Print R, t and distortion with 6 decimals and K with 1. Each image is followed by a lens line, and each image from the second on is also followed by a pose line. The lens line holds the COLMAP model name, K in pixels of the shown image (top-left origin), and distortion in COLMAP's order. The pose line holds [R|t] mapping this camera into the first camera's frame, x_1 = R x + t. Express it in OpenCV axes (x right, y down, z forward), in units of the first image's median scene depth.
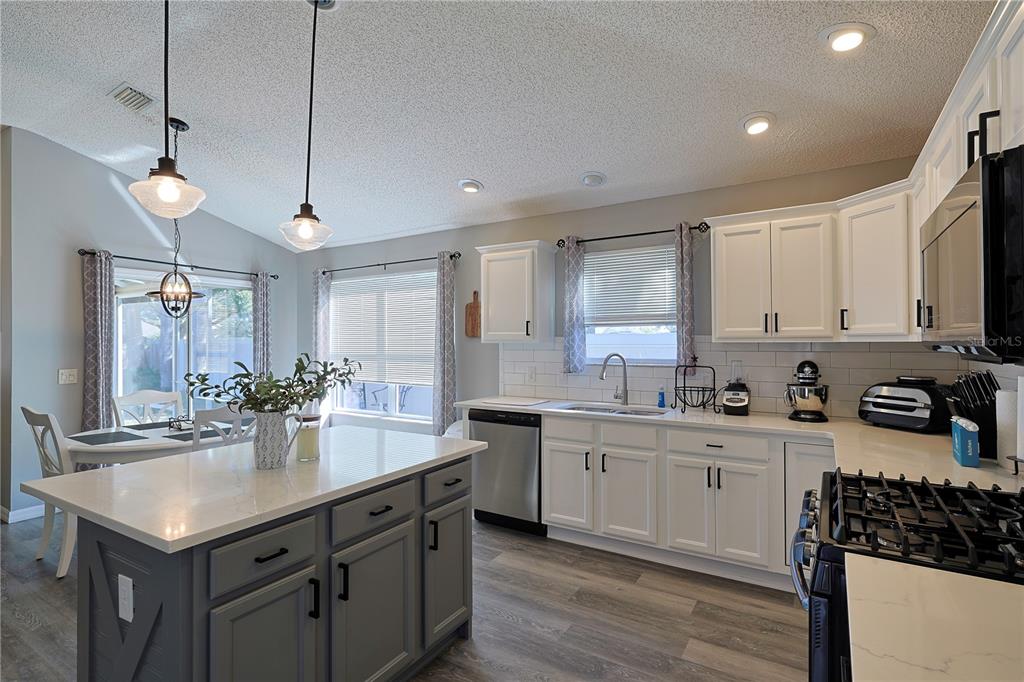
lens RADIAL K [[503.7, 0, 515.7], [0, 503.7, 337.8], [0, 0, 1]] dist [-0.000215, -0.000005]
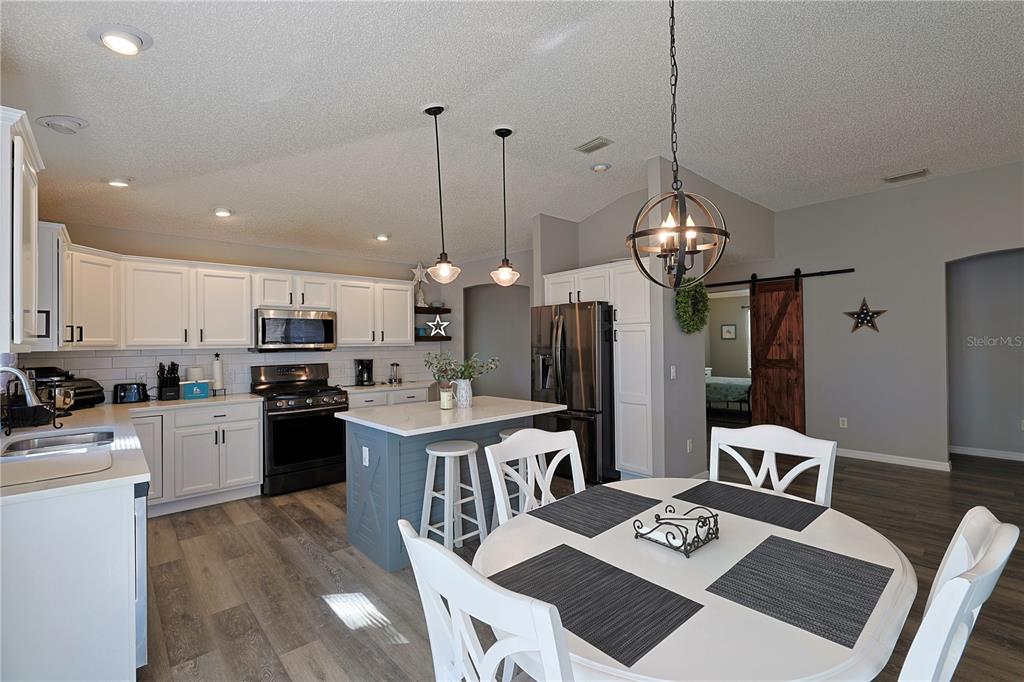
lens RADIAL K [[452.9, 0, 510.5], [0, 452.9, 340.4], [0, 0, 1]] dist [-0.001492, 0.000586]
pose [[-0.955343, 0.013289, 0.295202, -0.925066], [0.011354, 0.999901, -0.008269, 0.008926], [-0.295282, -0.004548, -0.955399, 2.065336]]
